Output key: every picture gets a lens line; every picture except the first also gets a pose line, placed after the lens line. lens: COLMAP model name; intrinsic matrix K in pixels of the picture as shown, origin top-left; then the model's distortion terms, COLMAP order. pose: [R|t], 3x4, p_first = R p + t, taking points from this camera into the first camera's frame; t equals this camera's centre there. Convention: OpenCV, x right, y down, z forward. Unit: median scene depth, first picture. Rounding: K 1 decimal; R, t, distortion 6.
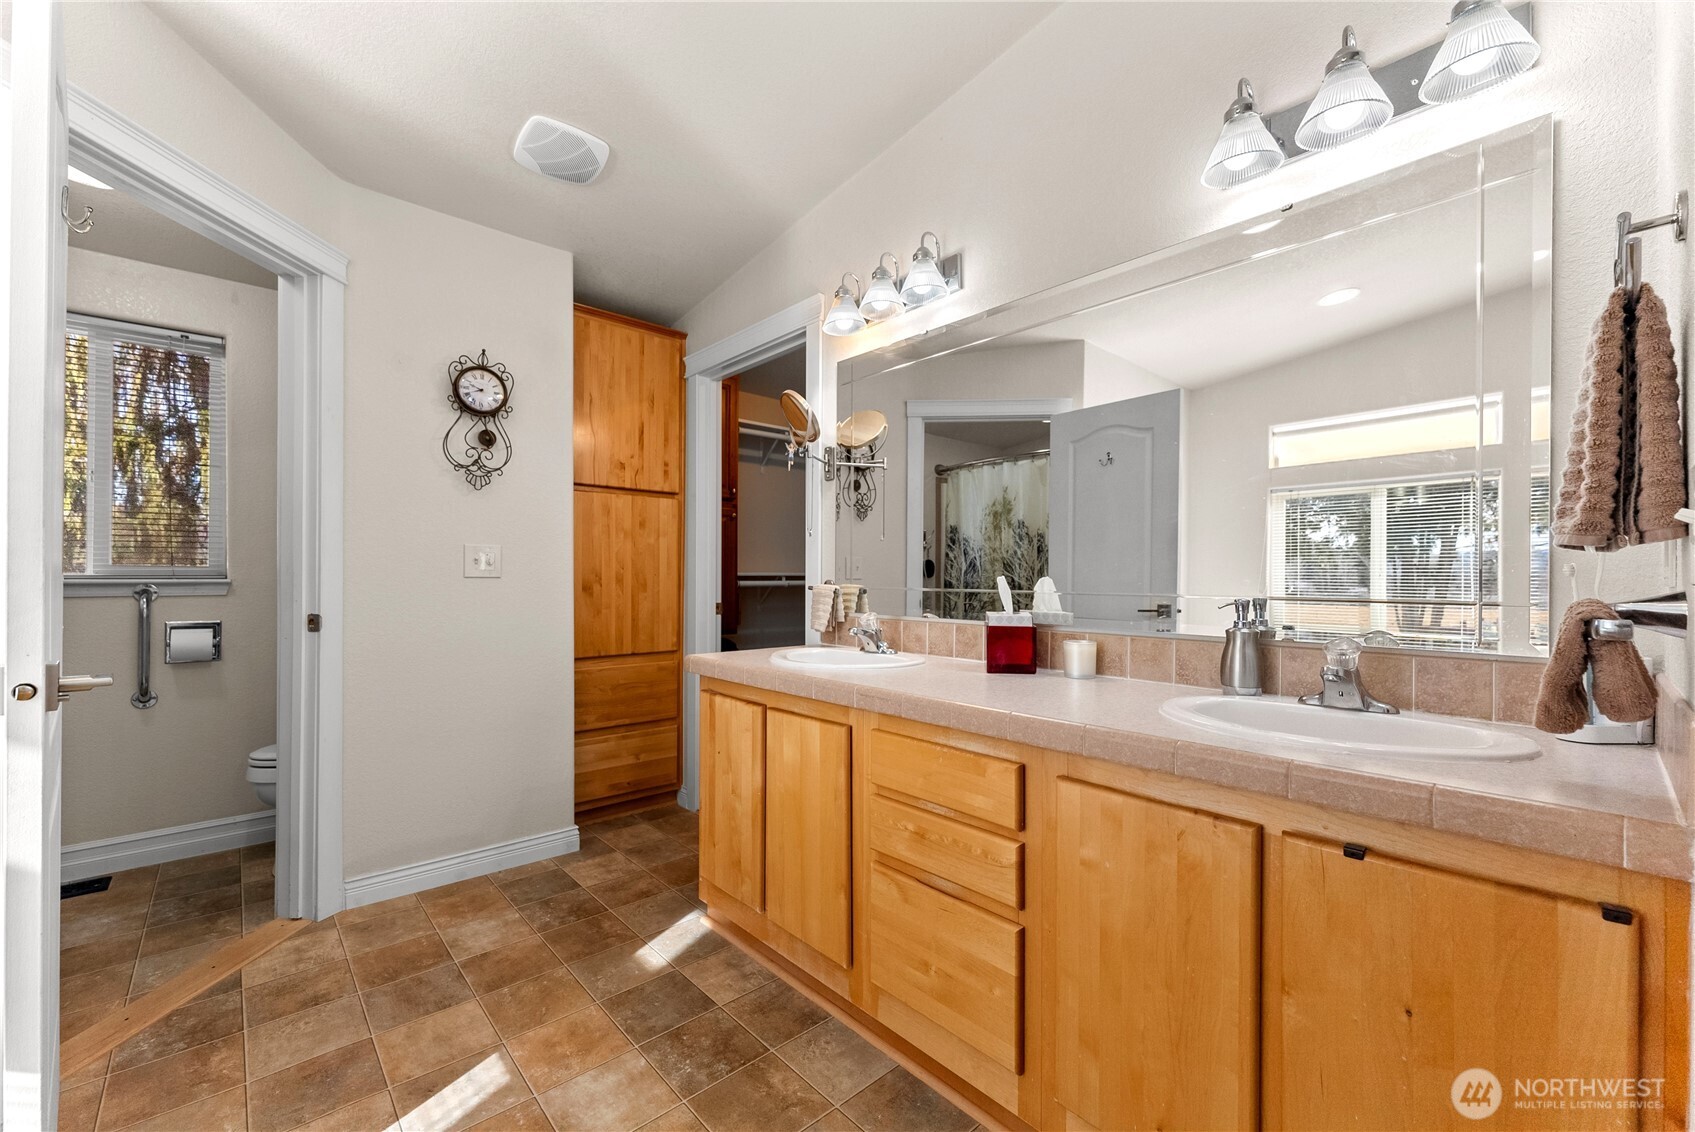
lens RADIAL K [[685.5, 0, 845.2], [0, 685.5, 571.3], [0, 0, 1]] dist [0.000169, 0.000230]
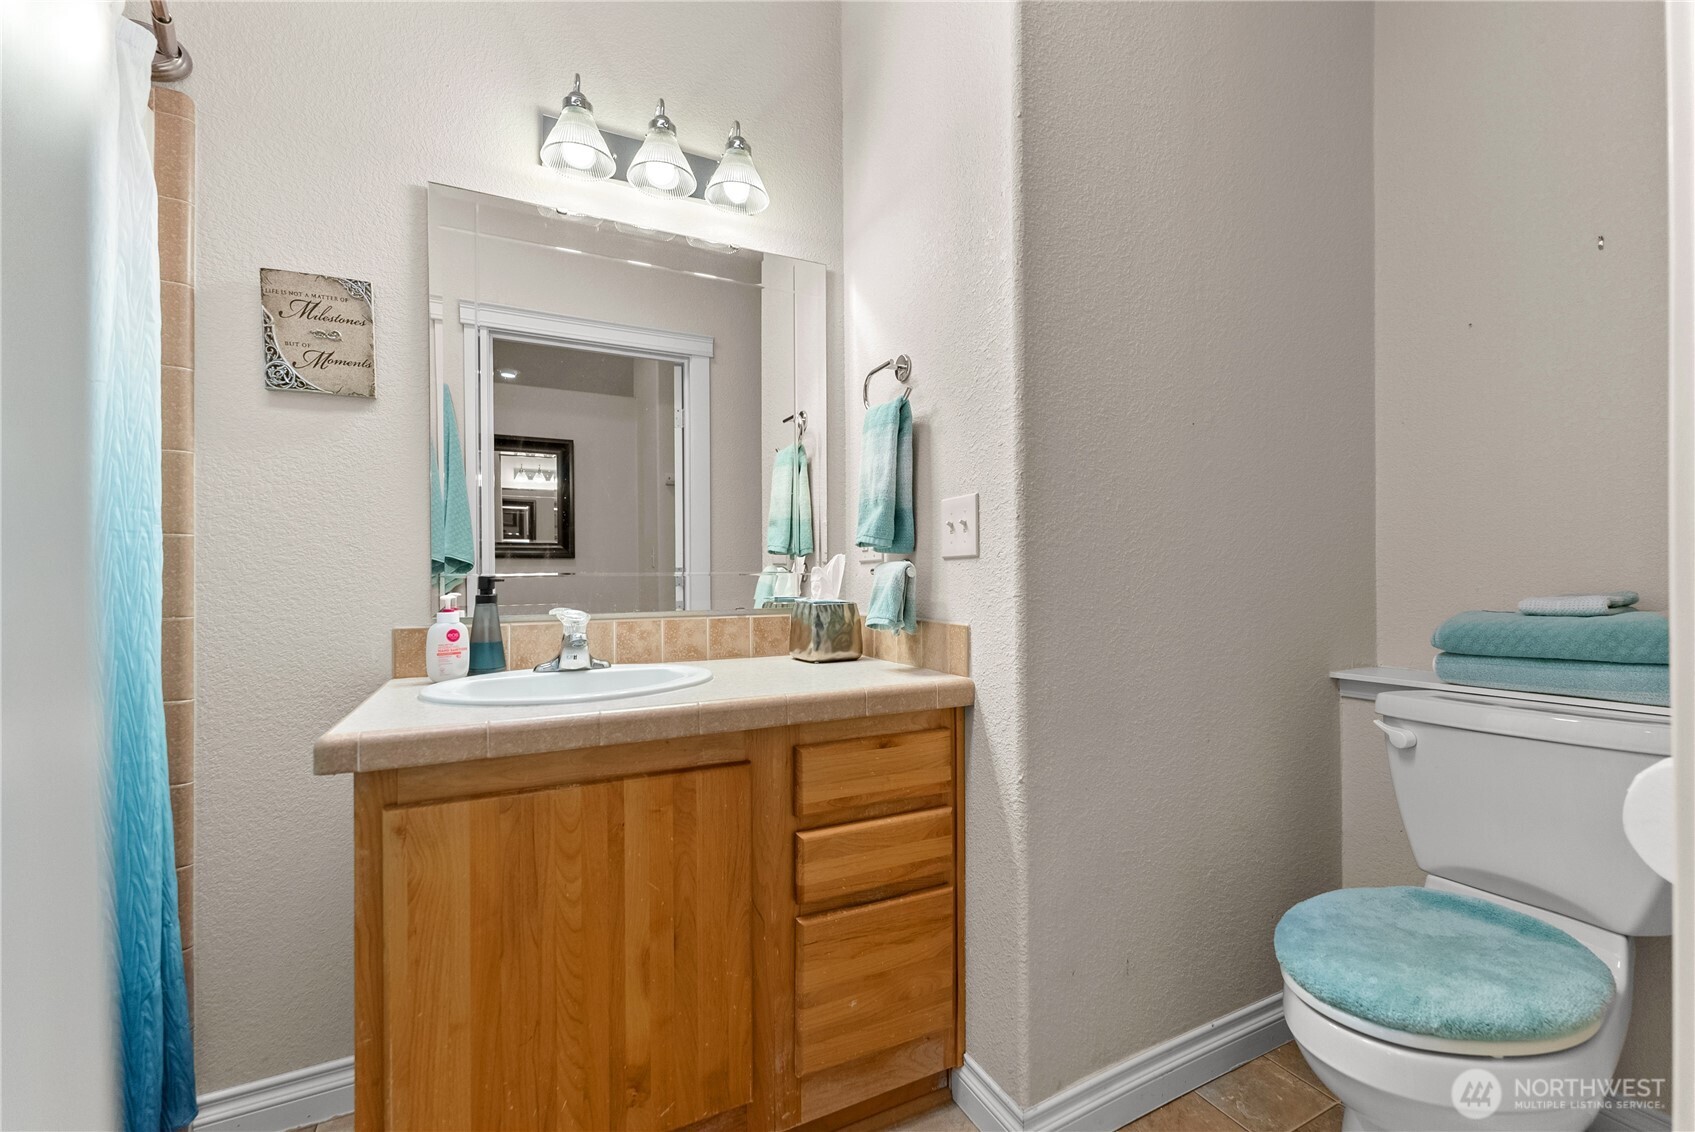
lens RADIAL K [[674.8, 0, 847.5], [0, 674.8, 566.0], [0, 0, 1]] dist [-0.000118, 0.000017]
pose [[0.274860, -0.012193, 0.961407, -1.017675], [-0.007665, 0.999860, 0.014872, 0.019206], [-0.961454, -0.011457, 0.274728, 1.095442]]
